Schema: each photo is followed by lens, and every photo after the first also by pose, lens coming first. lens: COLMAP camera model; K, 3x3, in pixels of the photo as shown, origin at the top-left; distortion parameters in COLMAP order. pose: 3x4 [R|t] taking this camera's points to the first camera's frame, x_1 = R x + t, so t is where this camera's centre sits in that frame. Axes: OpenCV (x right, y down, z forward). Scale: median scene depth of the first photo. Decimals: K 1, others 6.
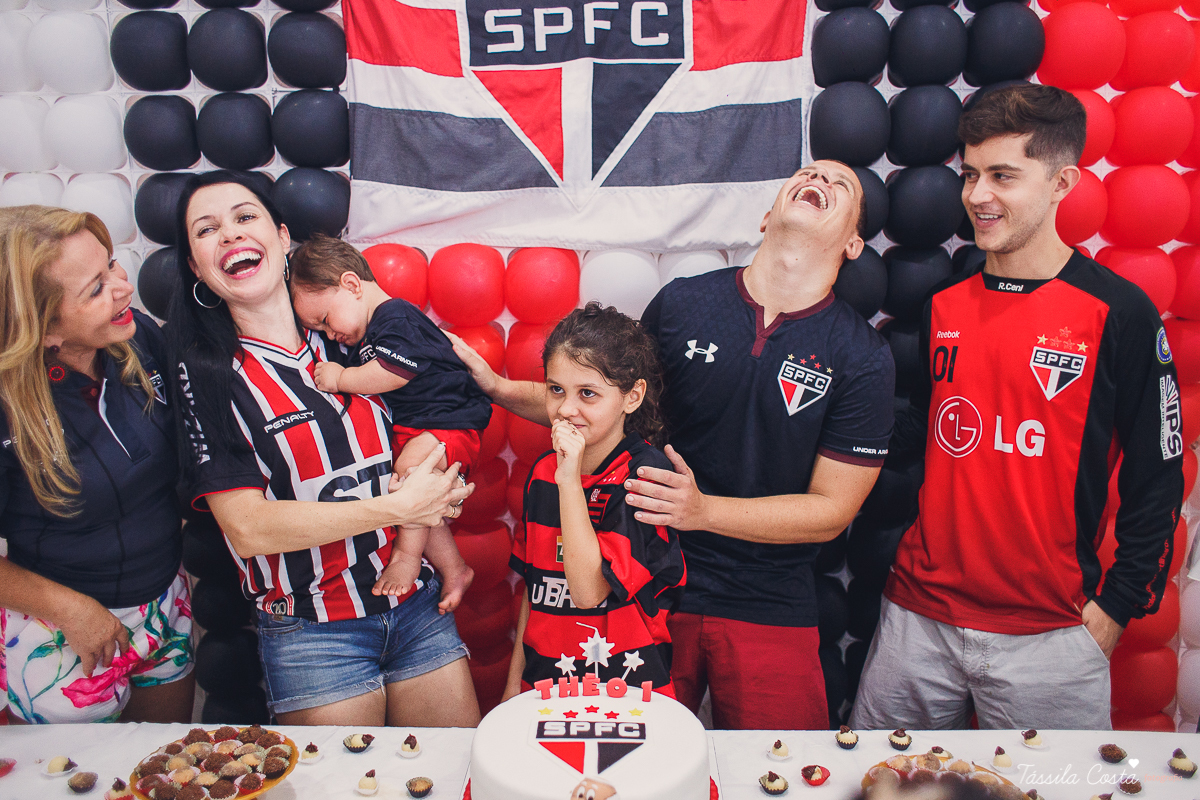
lens RADIAL K [[1002.0, 0, 605.1], [0, 1002.0, 398.7], [0, 0, 1]] dist [-0.097345, 0.160313]
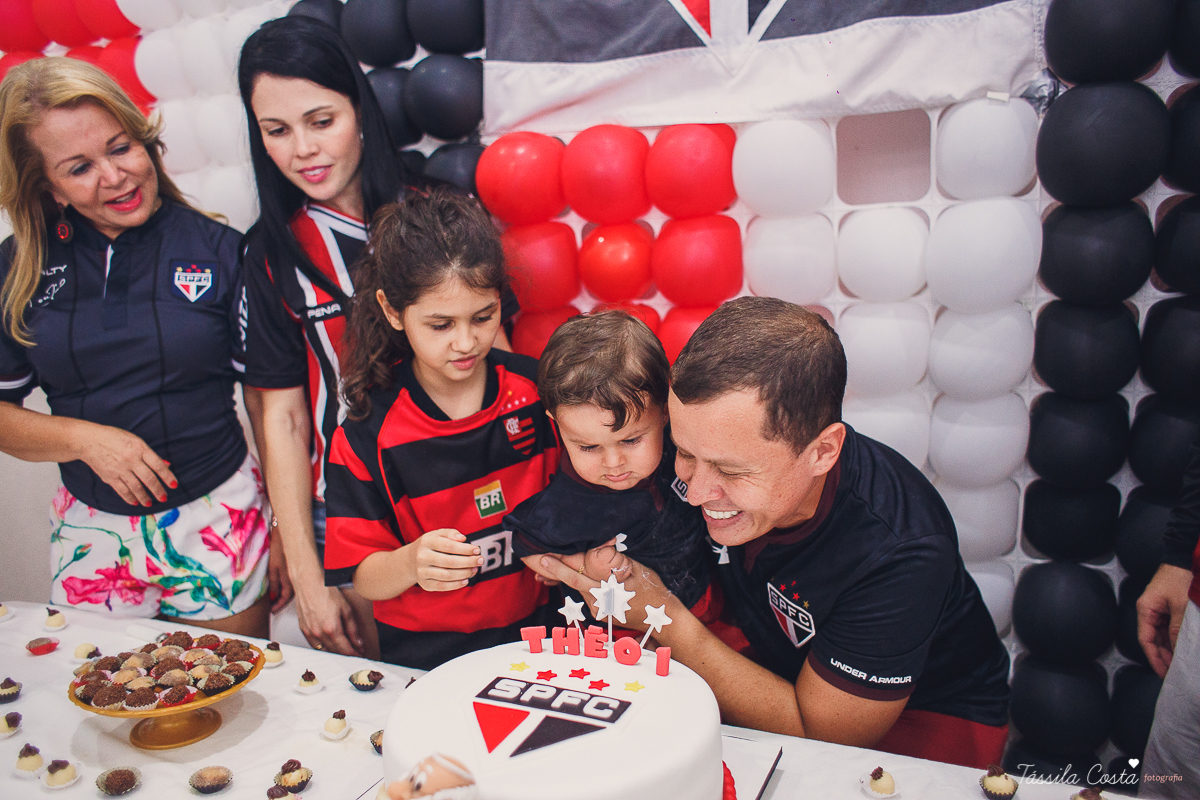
lens RADIAL K [[996.0, 0, 599.7], [0, 996.0, 390.3], [0, 0, 1]] dist [-0.101447, 0.169674]
pose [[0.914497, 0.028410, -0.403593, 0.207759], [-0.032914, 0.999449, -0.004226, 0.075122], [0.403251, 0.017149, 0.914929, 0.236911]]
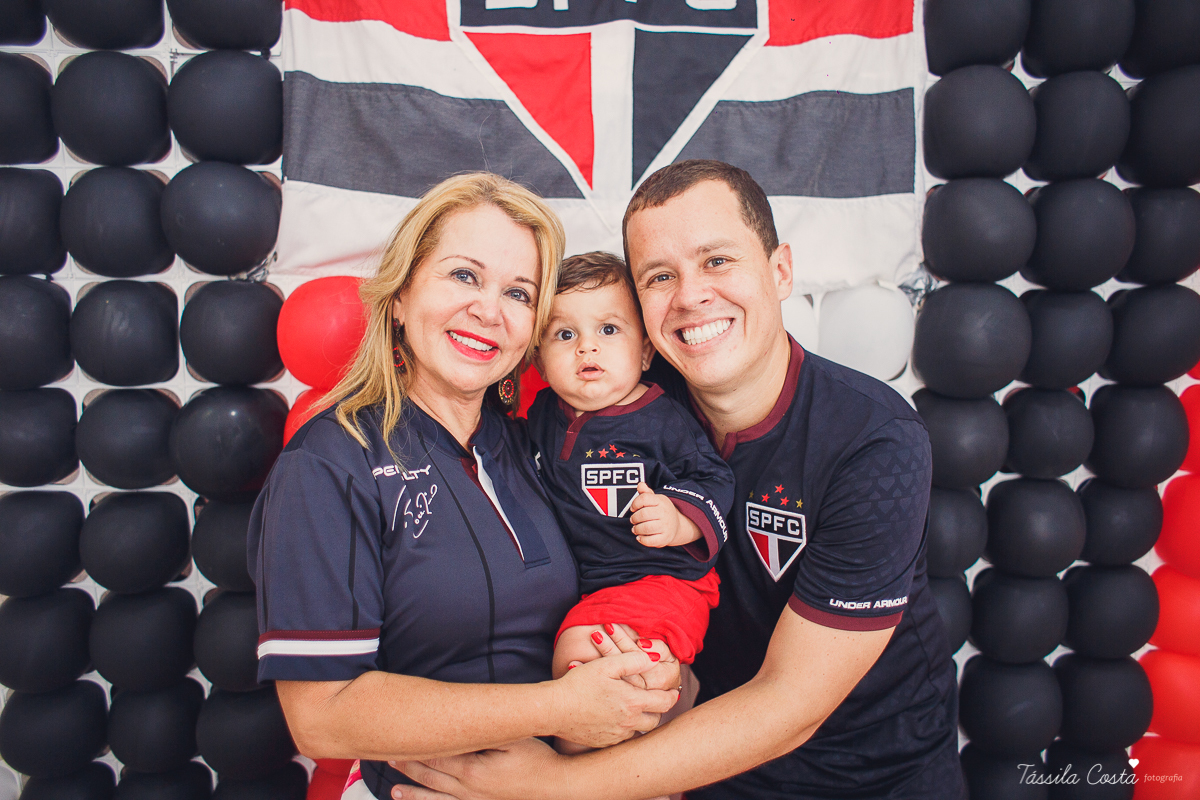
lens RADIAL K [[965.6, 0, 600.0], [0, 965.6, 400.0], [0, 0, 1]] dist [-0.080374, 0.112600]
pose [[0.996405, 0.002461, 0.084682, -0.094152], [0.006201, 0.994778, -0.101875, -0.001461], [-0.084490, 0.102034, 0.991186, 0.344471]]
